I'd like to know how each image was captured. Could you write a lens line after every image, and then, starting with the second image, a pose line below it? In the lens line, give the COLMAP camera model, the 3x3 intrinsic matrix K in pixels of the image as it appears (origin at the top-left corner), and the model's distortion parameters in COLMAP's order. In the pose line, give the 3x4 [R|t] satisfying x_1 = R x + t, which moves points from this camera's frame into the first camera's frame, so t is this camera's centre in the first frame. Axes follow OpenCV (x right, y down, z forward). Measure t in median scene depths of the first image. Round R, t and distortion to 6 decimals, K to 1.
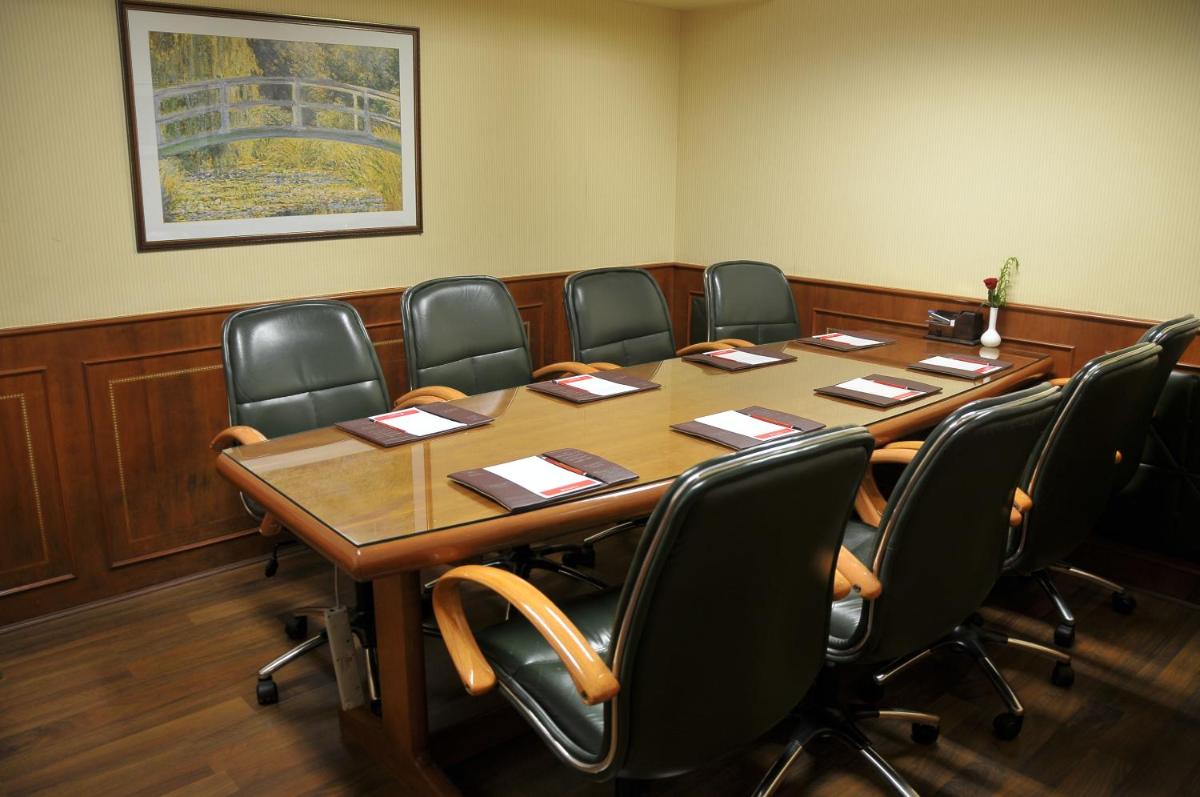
lens RADIAL K [[932.1, 0, 600.0], [0, 932.1, 398.5], [0, 0, 1]] dist [-0.160241, 0.120035]
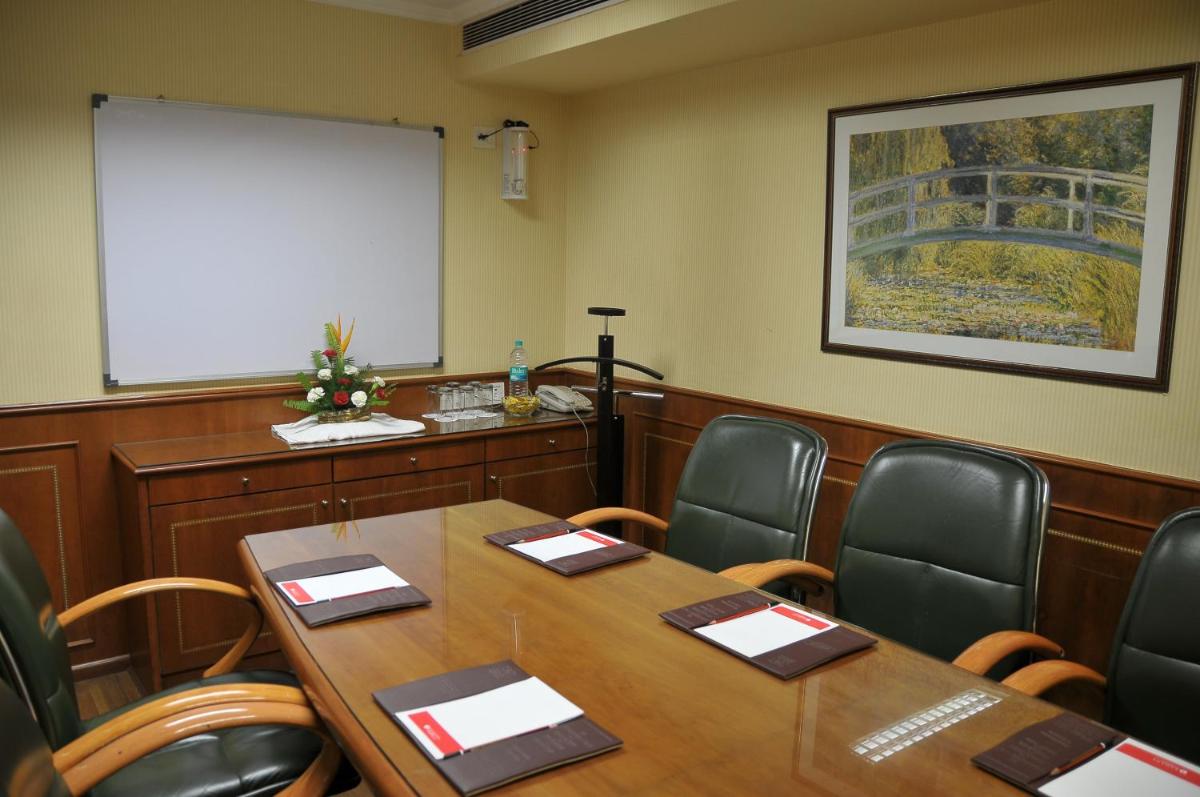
lens RADIAL K [[932.1, 0, 600.0], [0, 932.1, 398.5], [0, 0, 1]] dist [-0.160241, 0.120035]
pose [[-0.078589, 0.137393, -0.987394, 0.501708], [-0.265785, 0.951720, 0.153584, -0.191965], [0.960824, 0.274504, -0.038278, 0.759247]]
